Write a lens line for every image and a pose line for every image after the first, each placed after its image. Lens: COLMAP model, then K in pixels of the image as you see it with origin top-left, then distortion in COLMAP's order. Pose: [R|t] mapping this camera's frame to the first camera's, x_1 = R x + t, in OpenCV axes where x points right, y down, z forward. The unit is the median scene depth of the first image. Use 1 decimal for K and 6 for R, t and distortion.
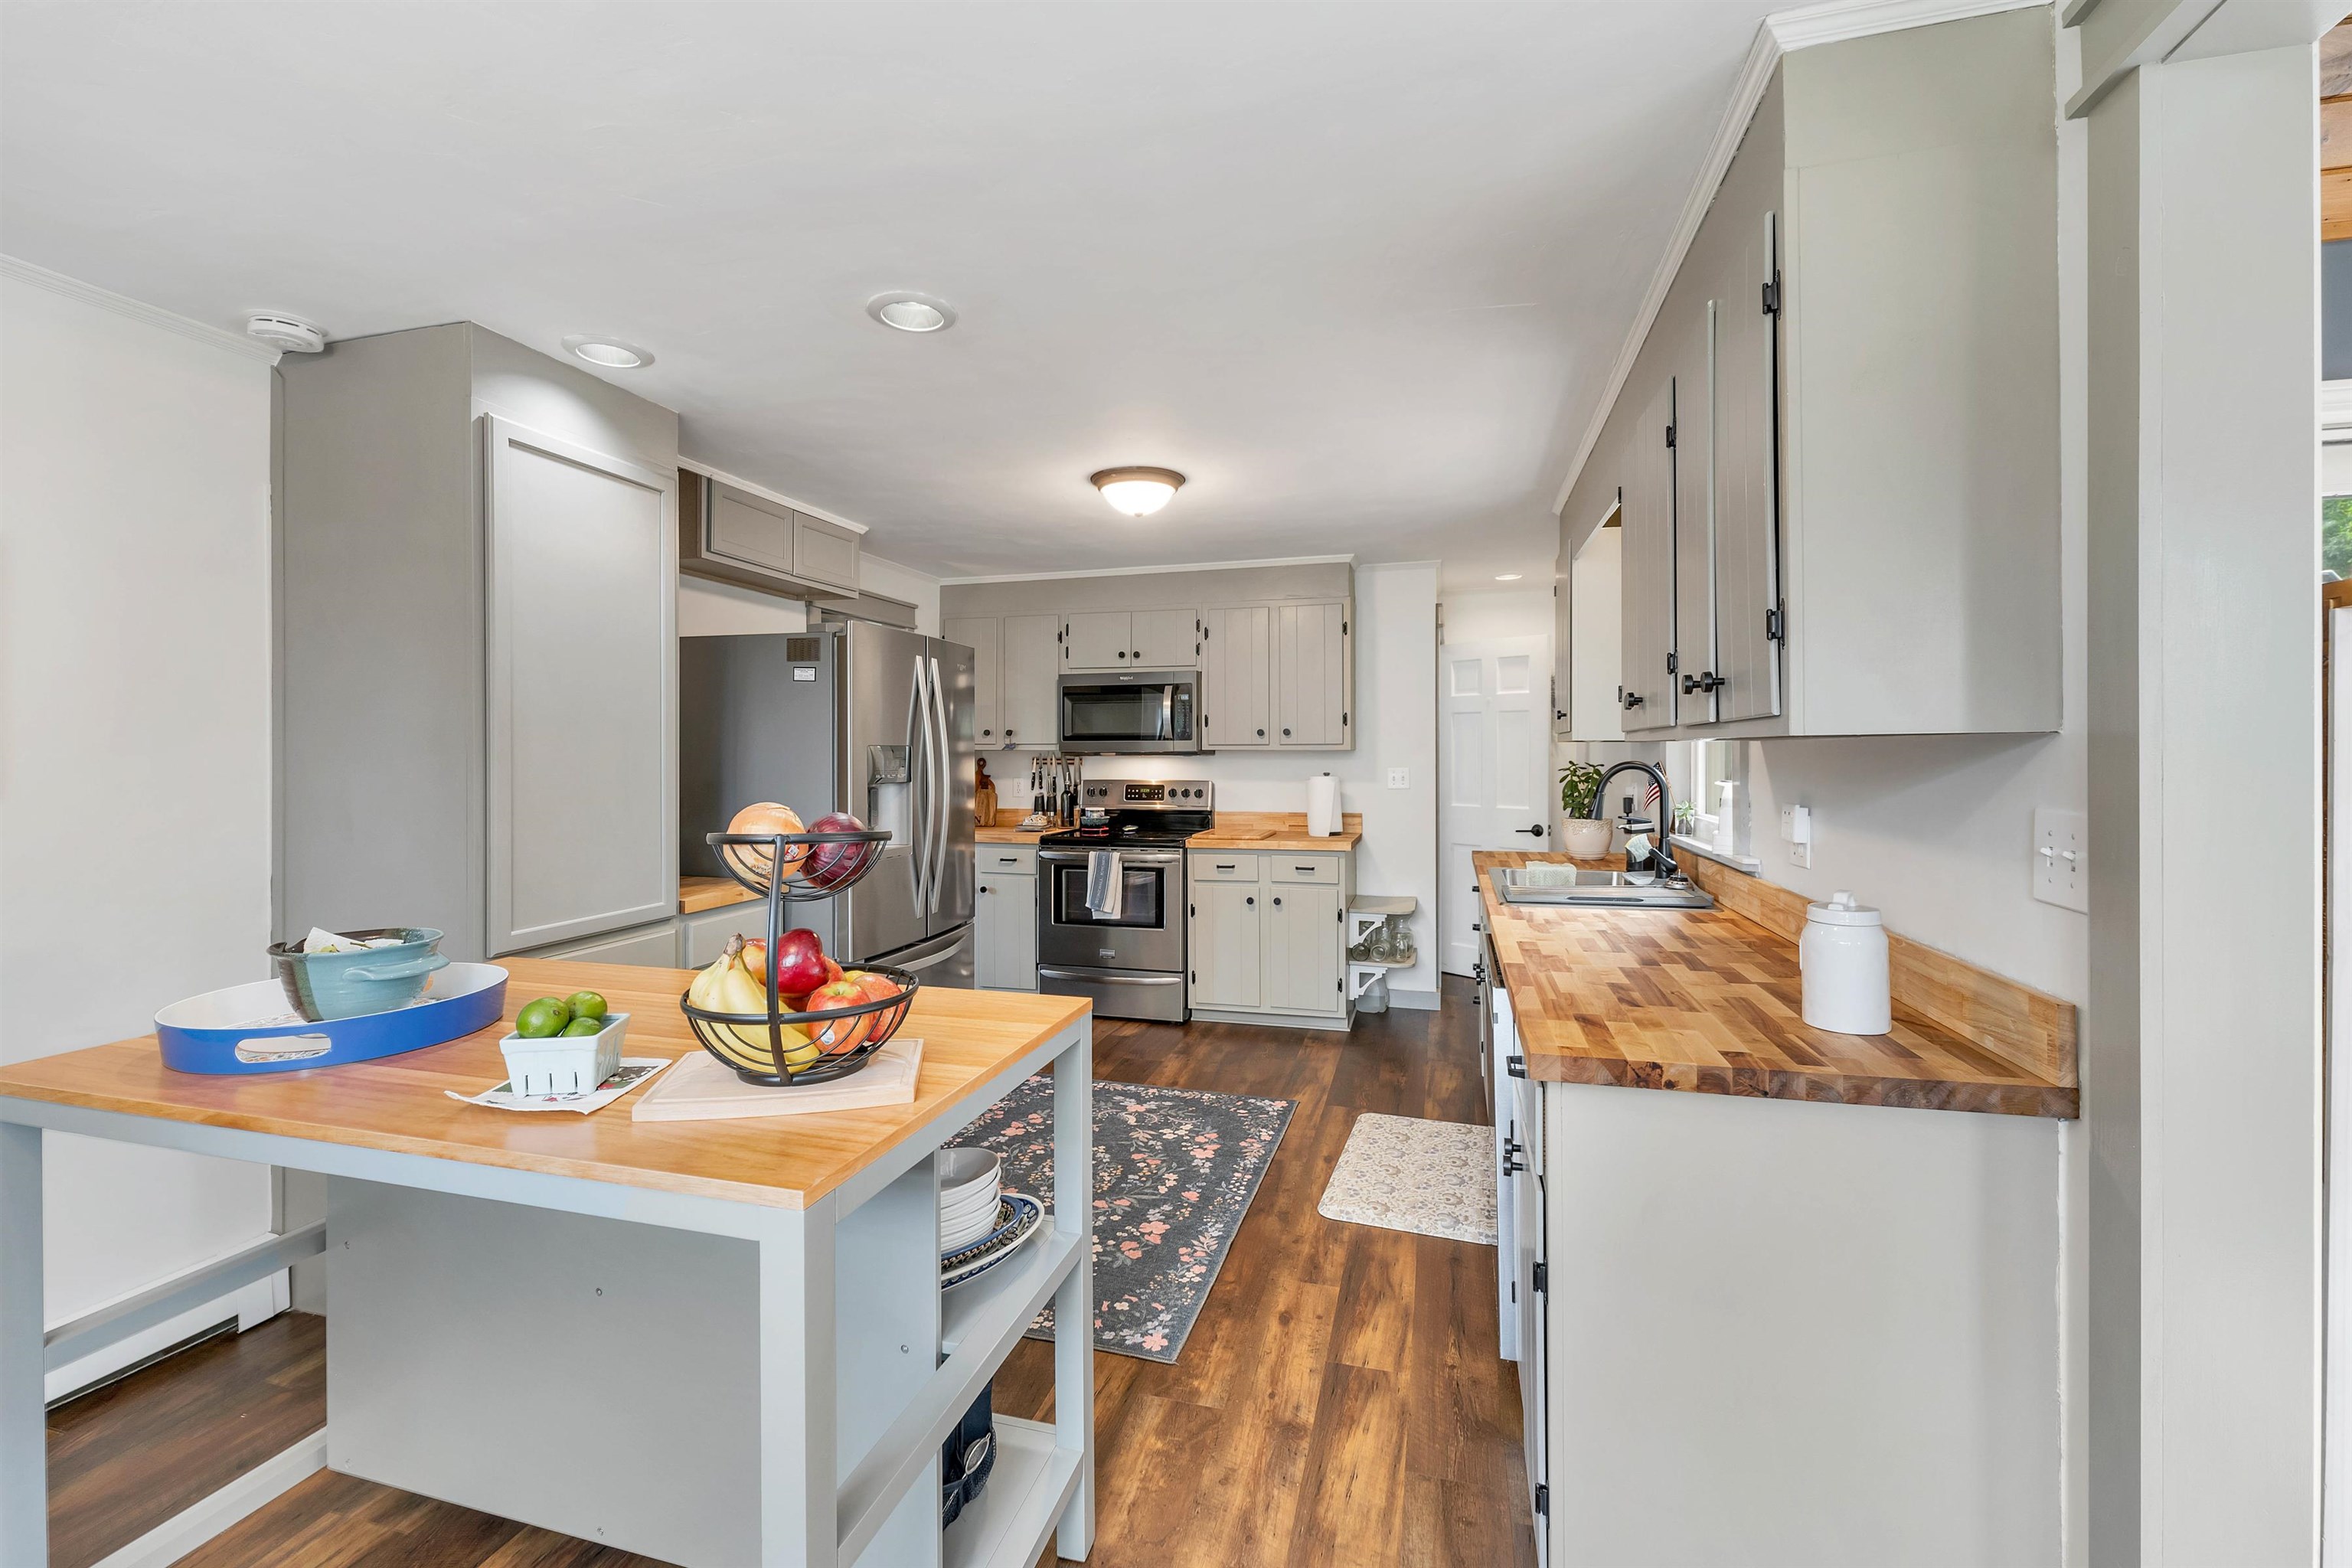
lens RADIAL K [[984.0, 0, 1181.7], [0, 984.0, 776.5], [0, 0, 1]] dist [0.003990, 0.000190]
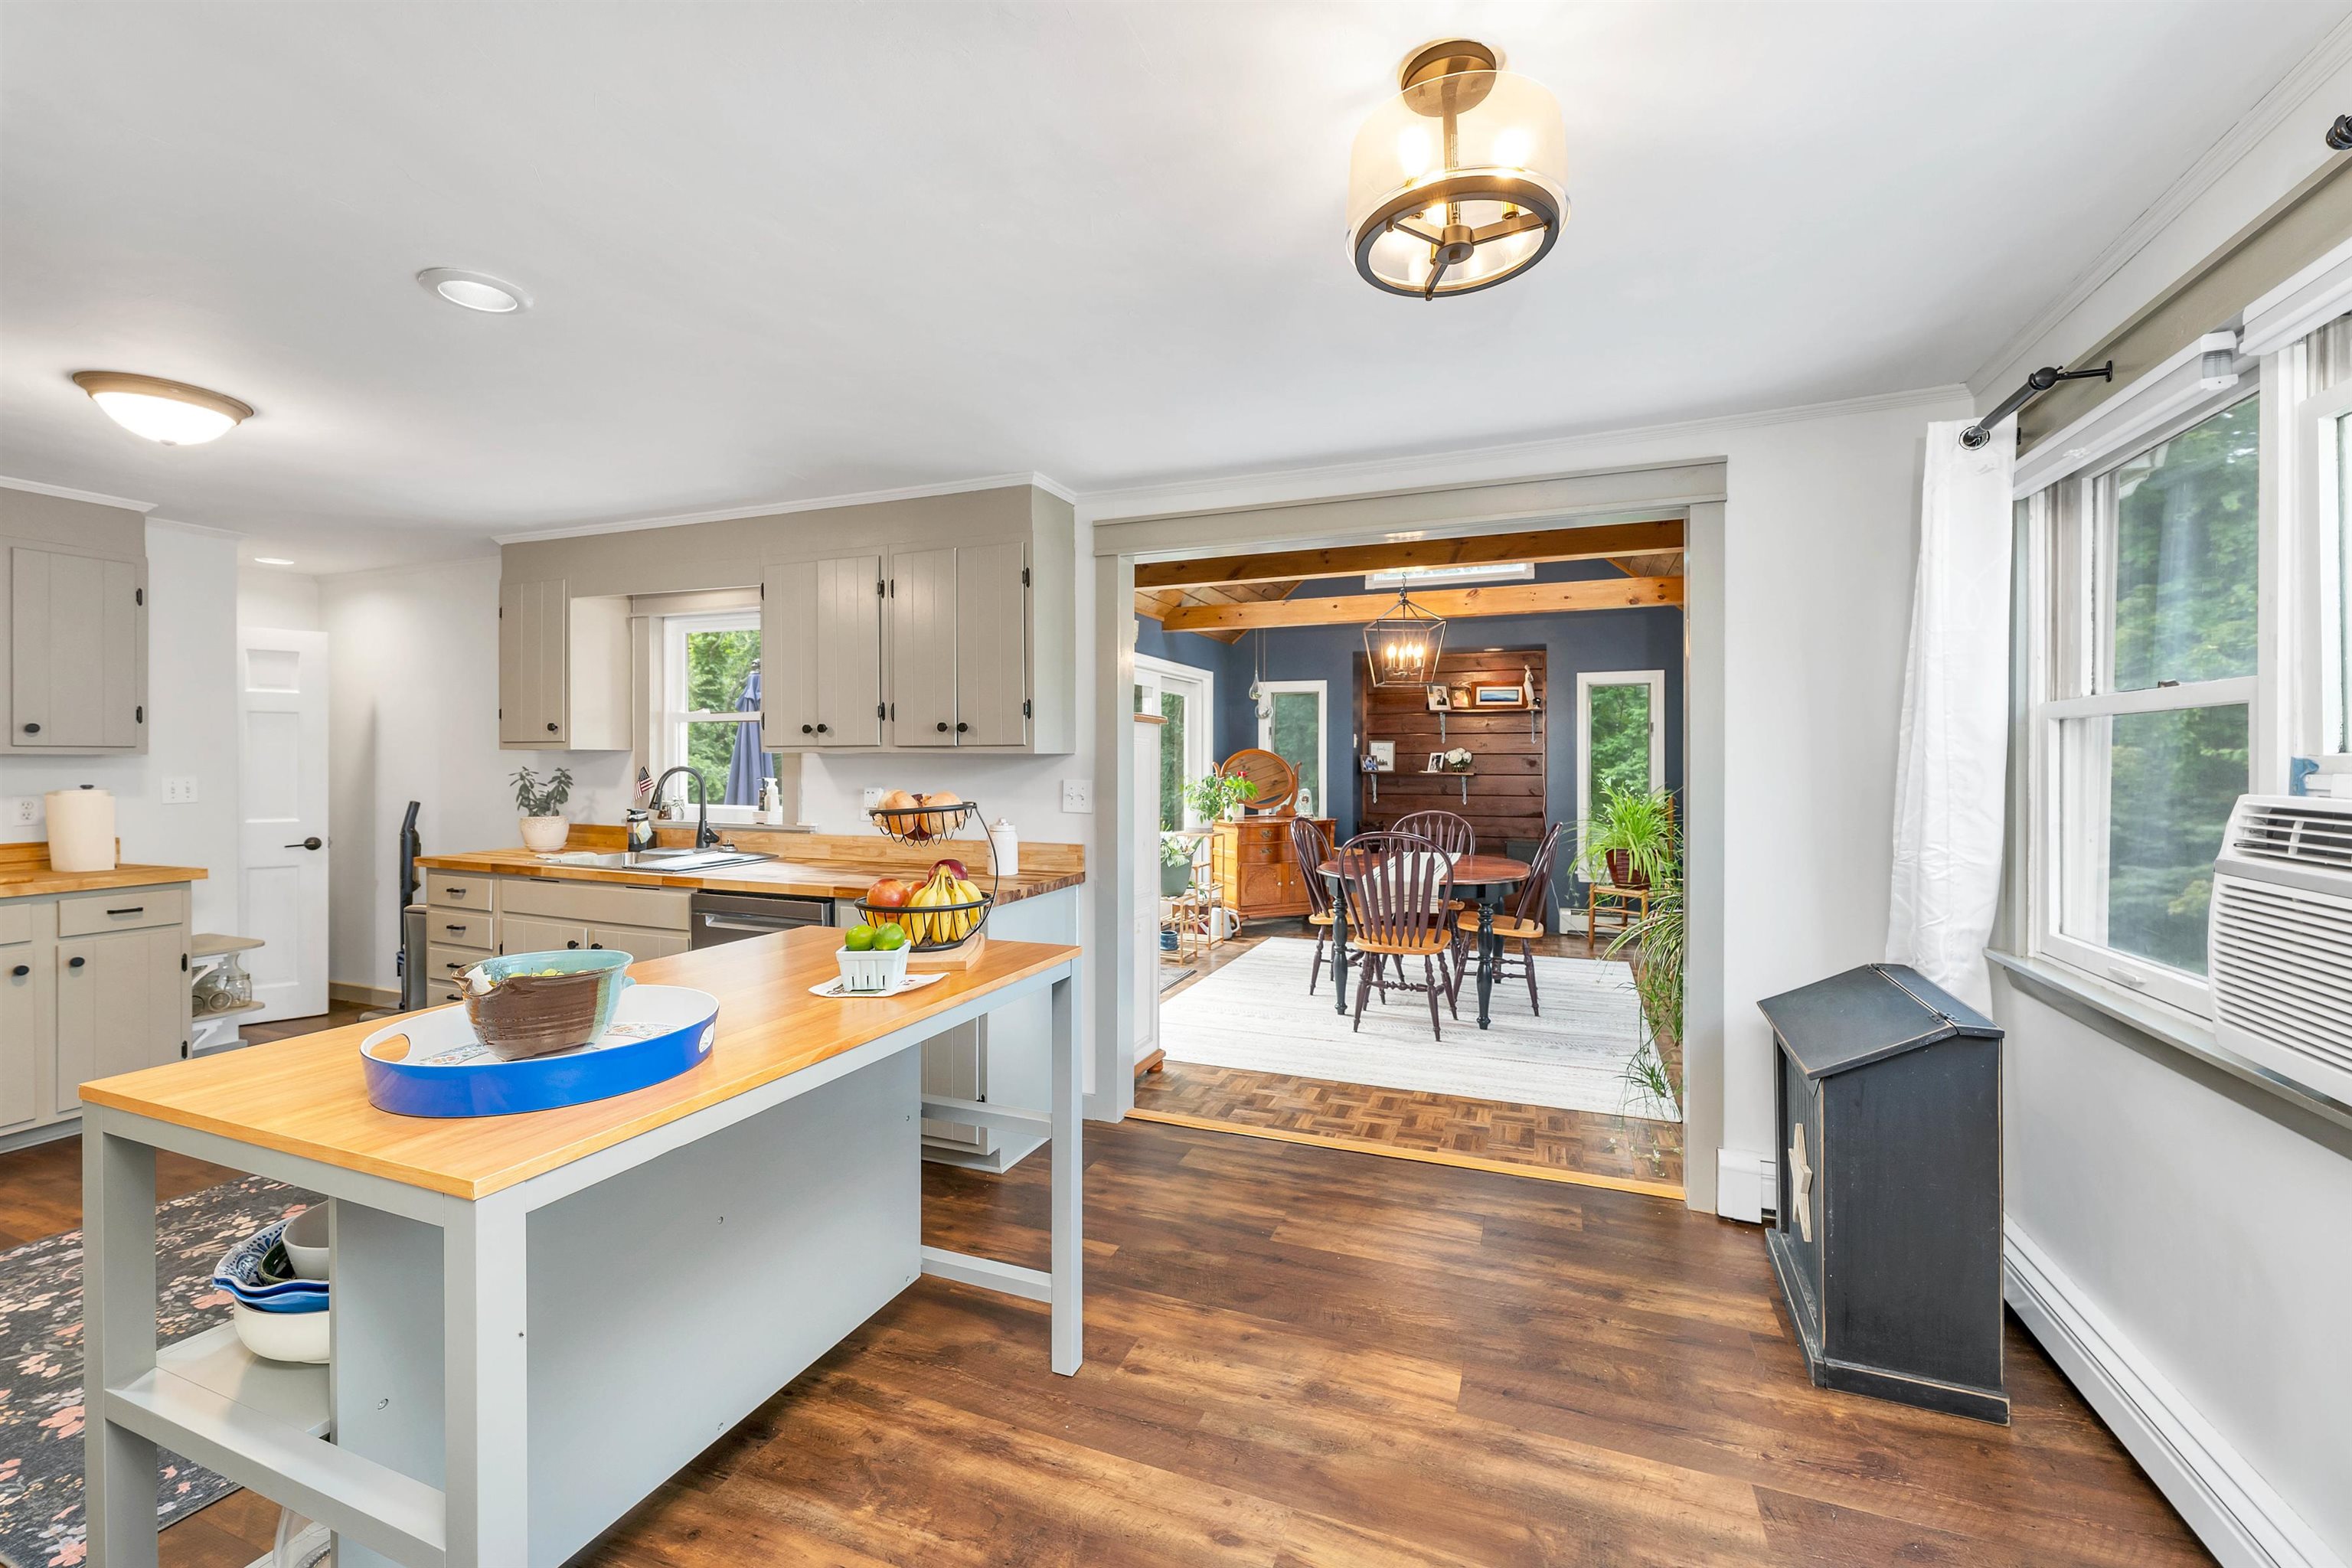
lens RADIAL K [[984.0, 0, 1185.5], [0, 984.0, 765.4], [0, 0, 1]] dist [0.003990, 0.000190]
pose [[0.111768, -0.006596, 0.993712, -0.659591], [0.024252, 0.999698, 0.003908, -0.001784], [-0.993438, 0.023663, 0.111894, 0.121428]]
